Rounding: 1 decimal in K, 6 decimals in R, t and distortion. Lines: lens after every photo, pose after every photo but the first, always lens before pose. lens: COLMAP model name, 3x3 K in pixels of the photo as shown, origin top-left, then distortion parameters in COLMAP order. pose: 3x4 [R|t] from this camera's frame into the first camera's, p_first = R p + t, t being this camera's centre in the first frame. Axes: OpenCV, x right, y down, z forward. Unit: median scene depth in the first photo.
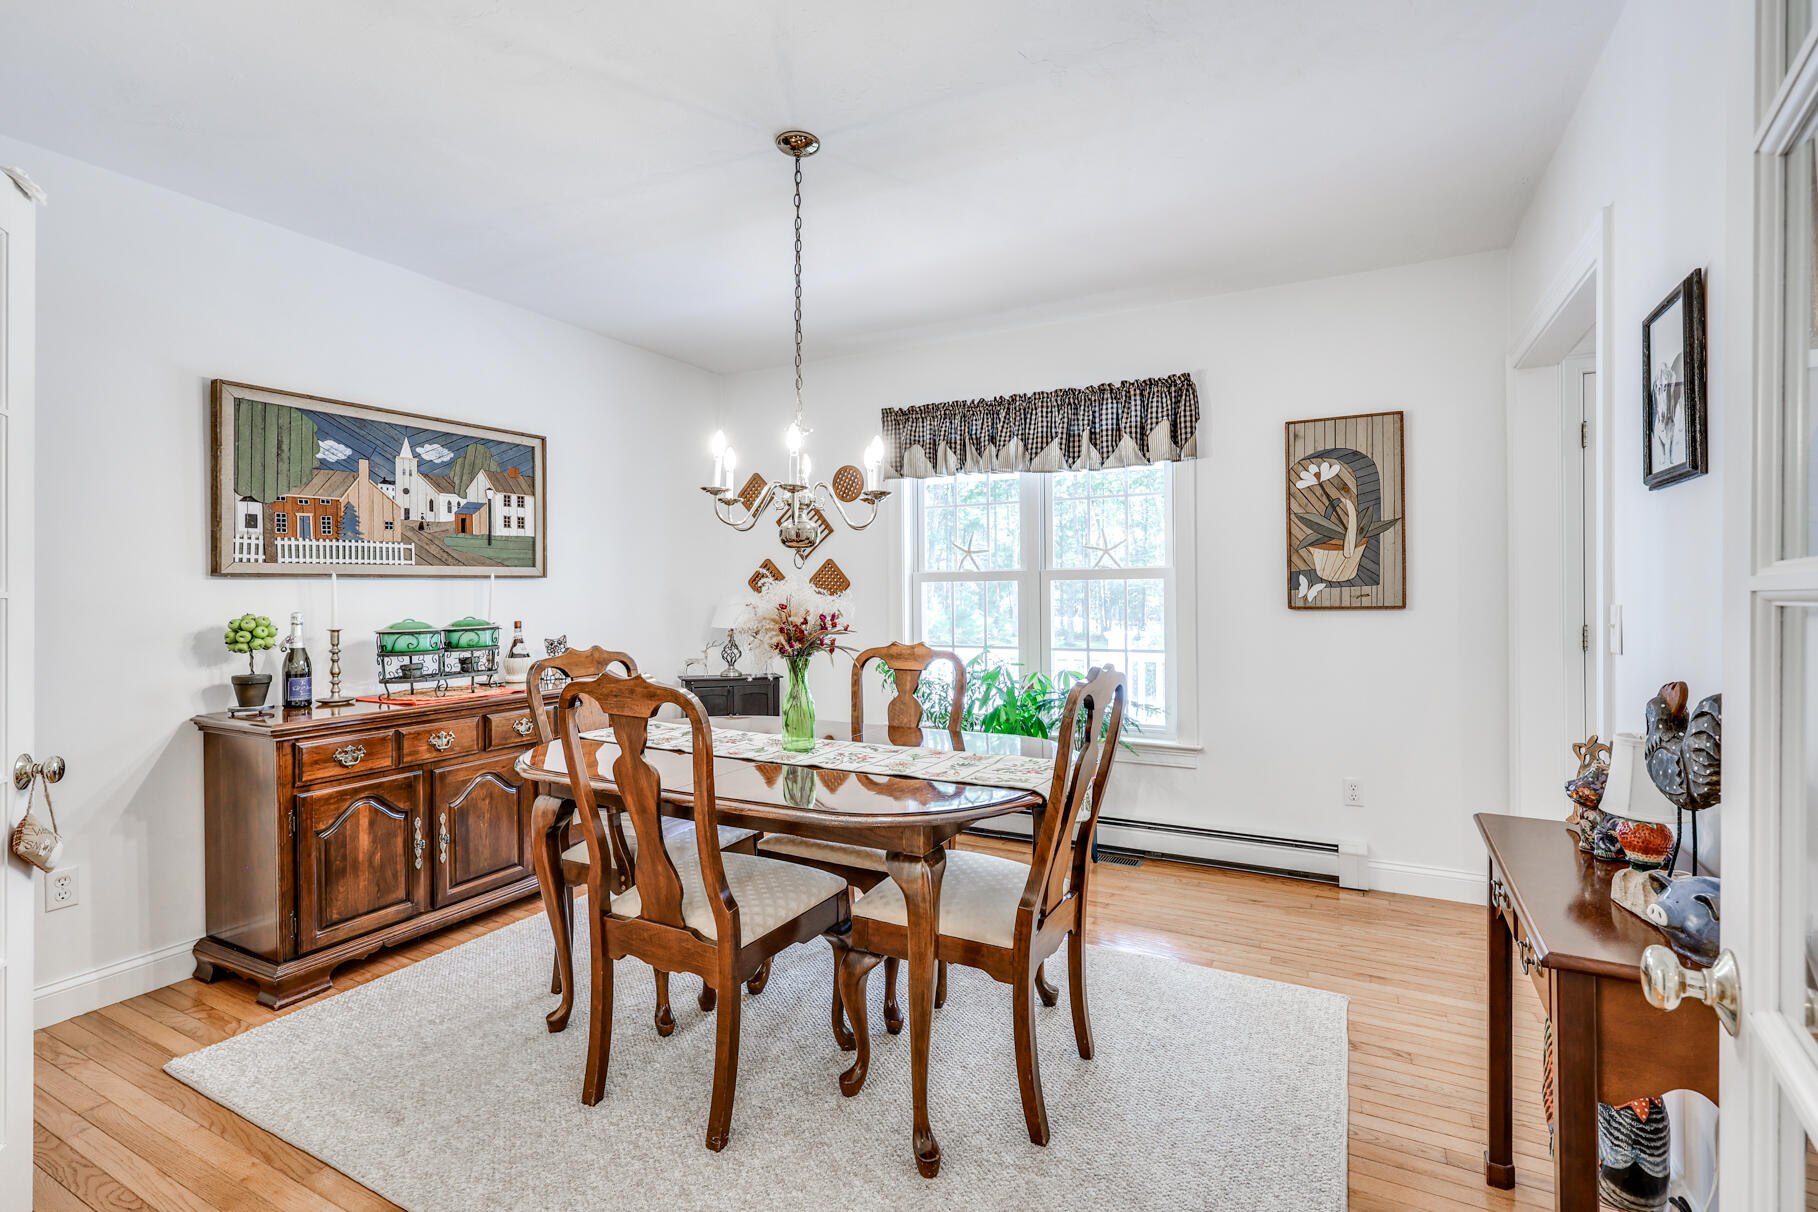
lens RADIAL K [[822.1, 0, 915.7], [0, 822.1, 600.9], [0, 0, 1]] dist [0.001958, -0.000906]
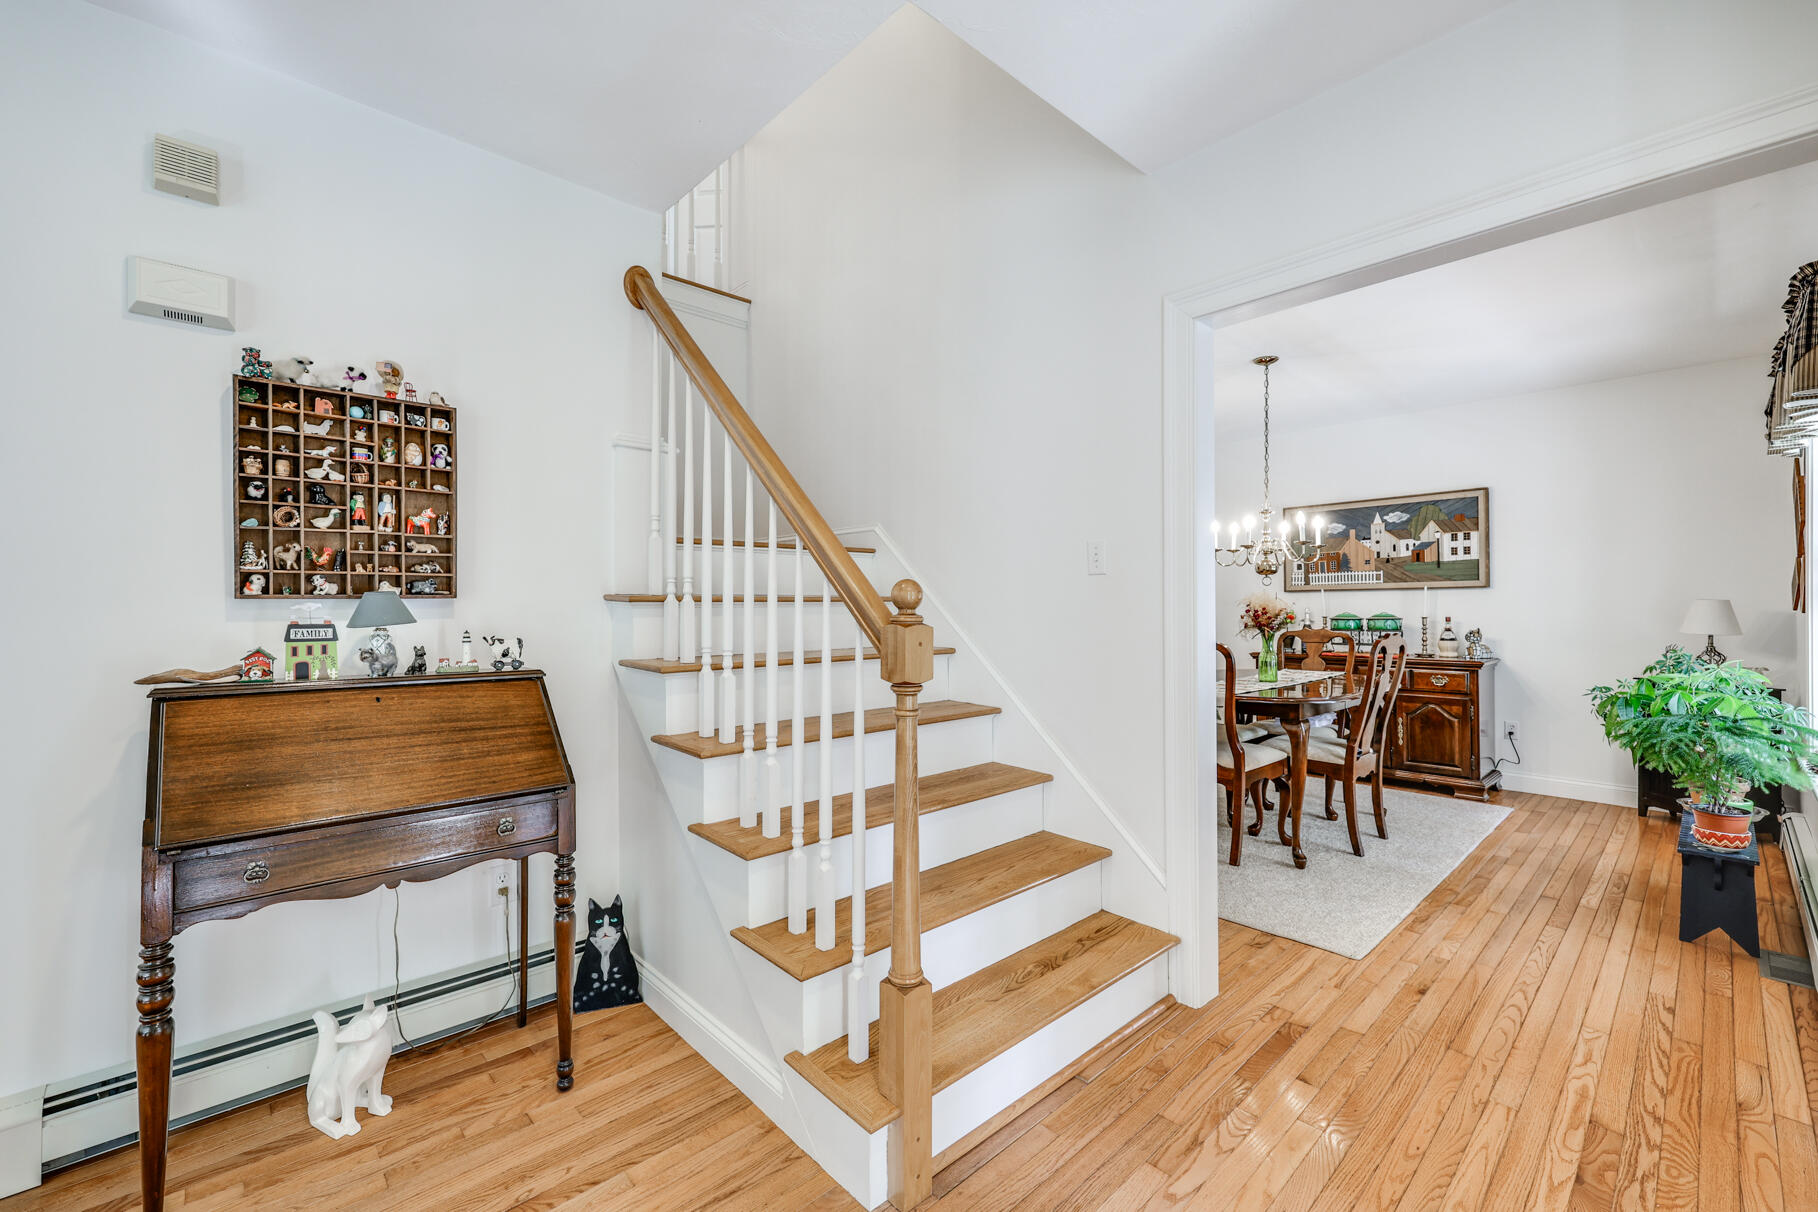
lens RADIAL K [[751.6, 0, 911.3], [0, 751.6, 600.8], [0, 0, 1]] dist [0.001414, -0.000024]
pose [[-0.318958, 0.002655, -0.947765, 1.183173], [-0.005911, 0.999971, 0.004790, -0.006298], [0.947750, 0.007130, -0.318933, 0.521960]]
